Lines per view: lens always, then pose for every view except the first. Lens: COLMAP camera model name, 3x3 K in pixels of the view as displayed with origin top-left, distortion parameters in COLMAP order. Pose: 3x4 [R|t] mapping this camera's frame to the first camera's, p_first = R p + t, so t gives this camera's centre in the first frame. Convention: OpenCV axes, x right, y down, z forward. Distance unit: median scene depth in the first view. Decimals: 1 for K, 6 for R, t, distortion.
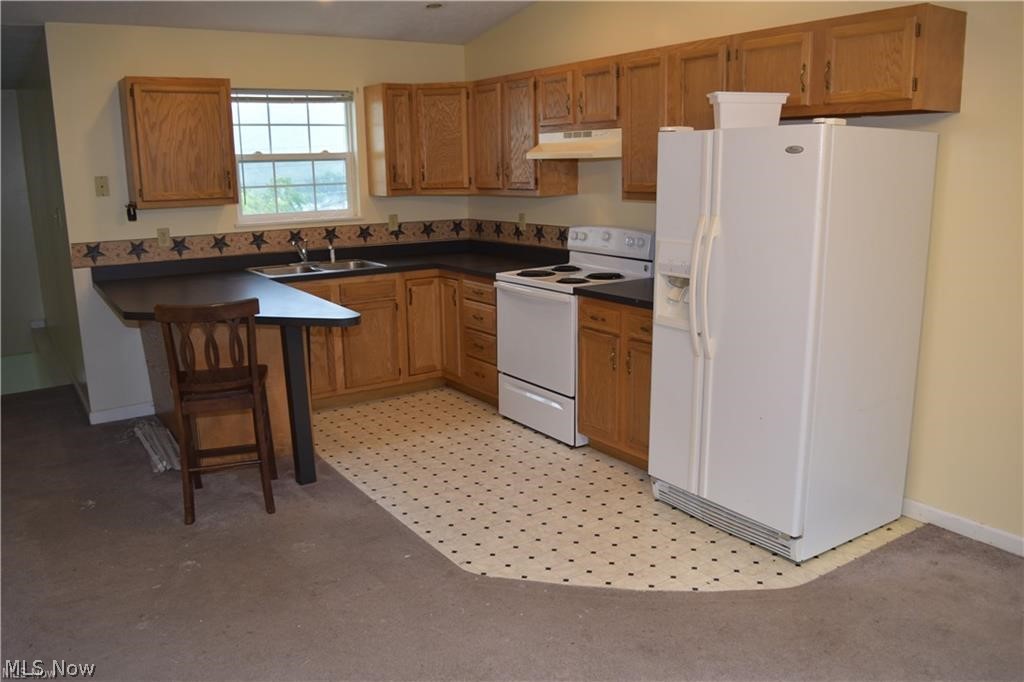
lens RADIAL K [[806.5, 0, 512.0], [0, 806.5, 341.0], [0, 0, 1]] dist [-0.093627, 0.010903]
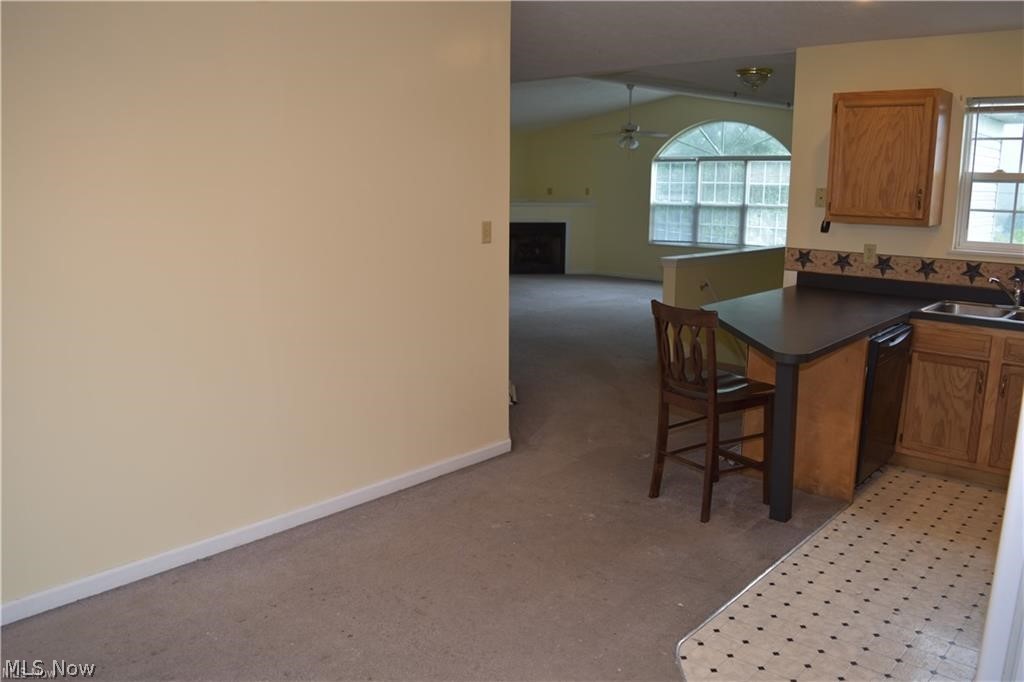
lens RADIAL K [[793.5, 0, 511.7], [0, 793.5, 309.1], [0, 0, 1]] dist [-0.047850, 0.001670]
pose [[0.253329, 0.168596, -0.952575, 0.412237], [-0.228285, 0.967304, 0.110493, -0.074164], [0.940059, 0.189467, 0.283534, 0.333403]]
